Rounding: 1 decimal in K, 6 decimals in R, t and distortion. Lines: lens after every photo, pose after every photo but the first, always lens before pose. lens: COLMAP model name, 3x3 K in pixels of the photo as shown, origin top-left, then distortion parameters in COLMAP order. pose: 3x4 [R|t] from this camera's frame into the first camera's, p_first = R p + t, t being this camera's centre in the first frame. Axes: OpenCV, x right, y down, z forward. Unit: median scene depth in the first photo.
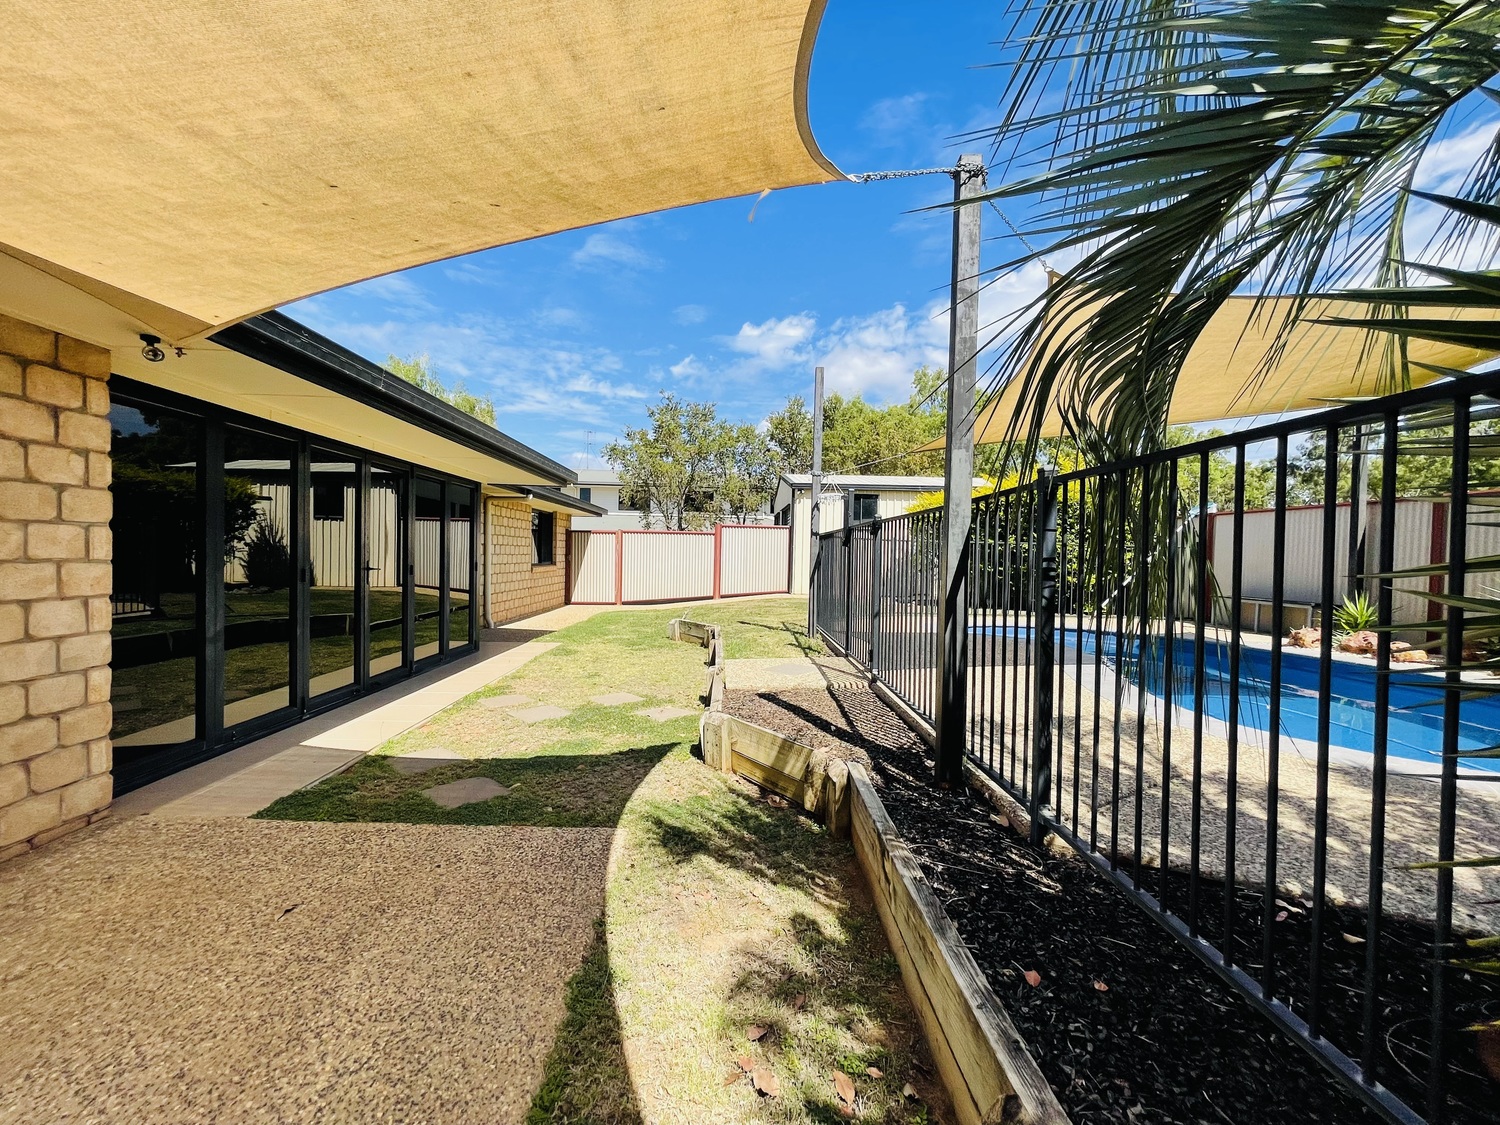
lens RADIAL K [[607.5, 0, 751.7], [0, 607.5, 562.0], [0, 0, 1]] dist [-0.001063, 0.000727]
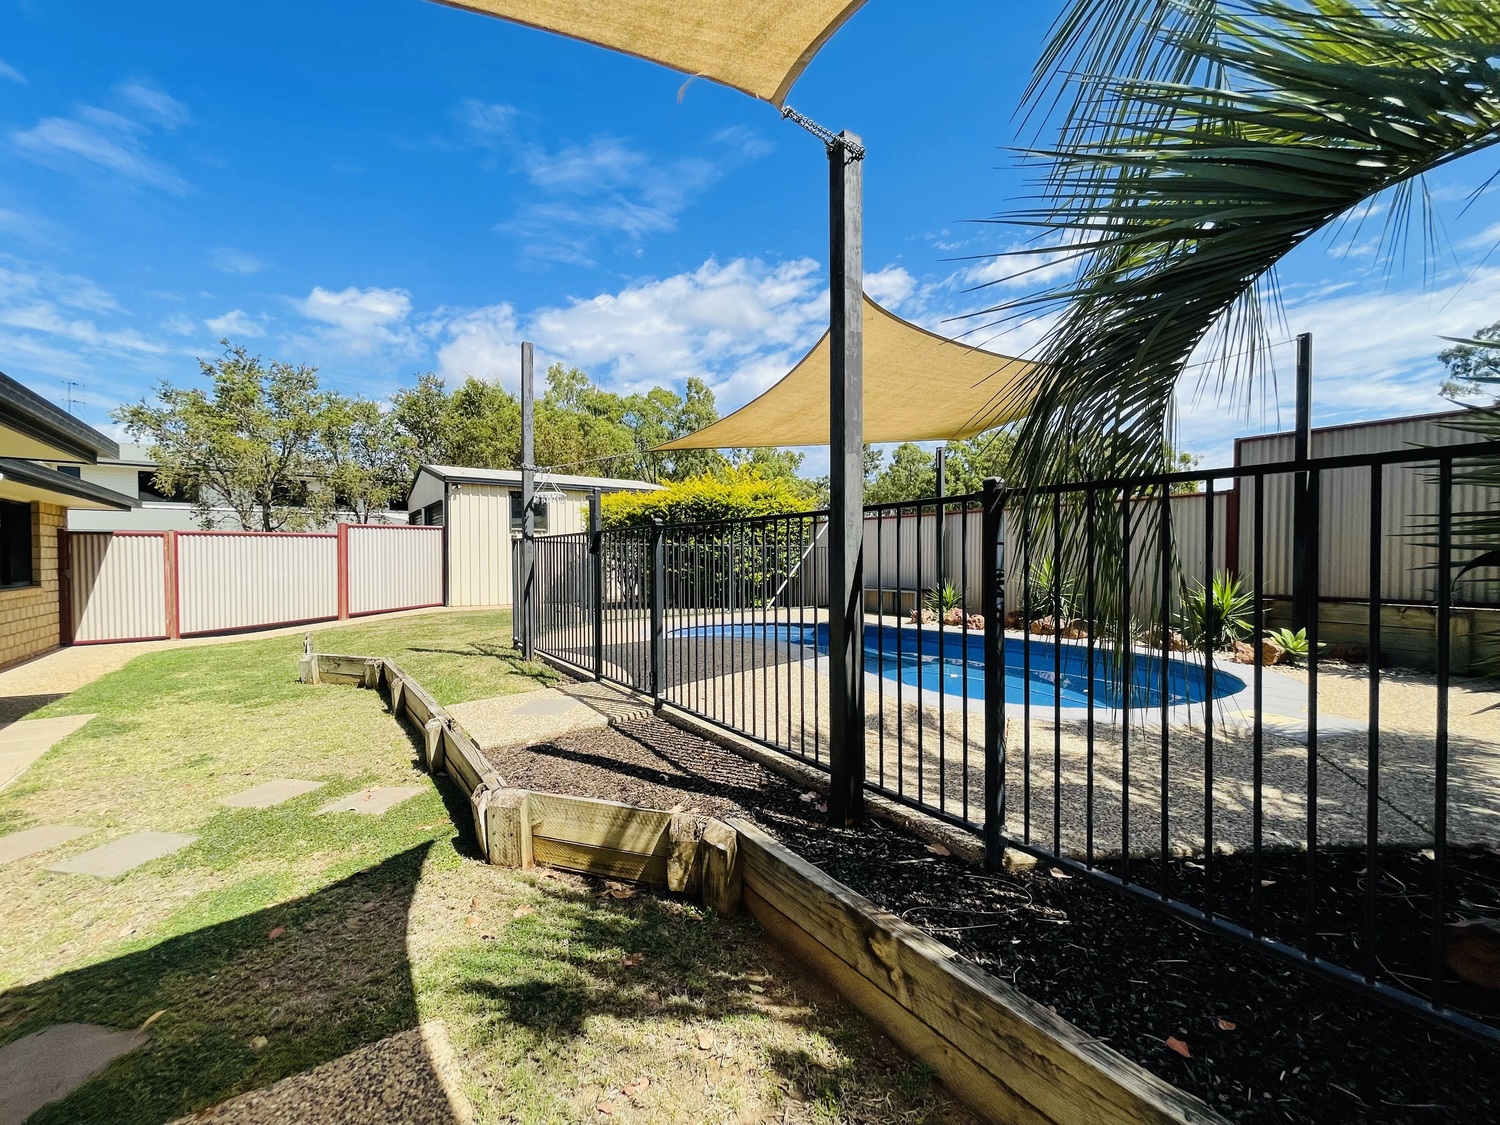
lens RADIAL K [[607.5, 0, 746.1], [0, 607.5, 559.1], [0, 0, 1]] dist [-0.001063, 0.000727]
pose [[0.831462, -0.024243, 0.555053, -0.197360], [0.026145, 0.999648, 0.004497, -0.021759], [-0.554967, 0.010773, 0.831803, 0.210850]]
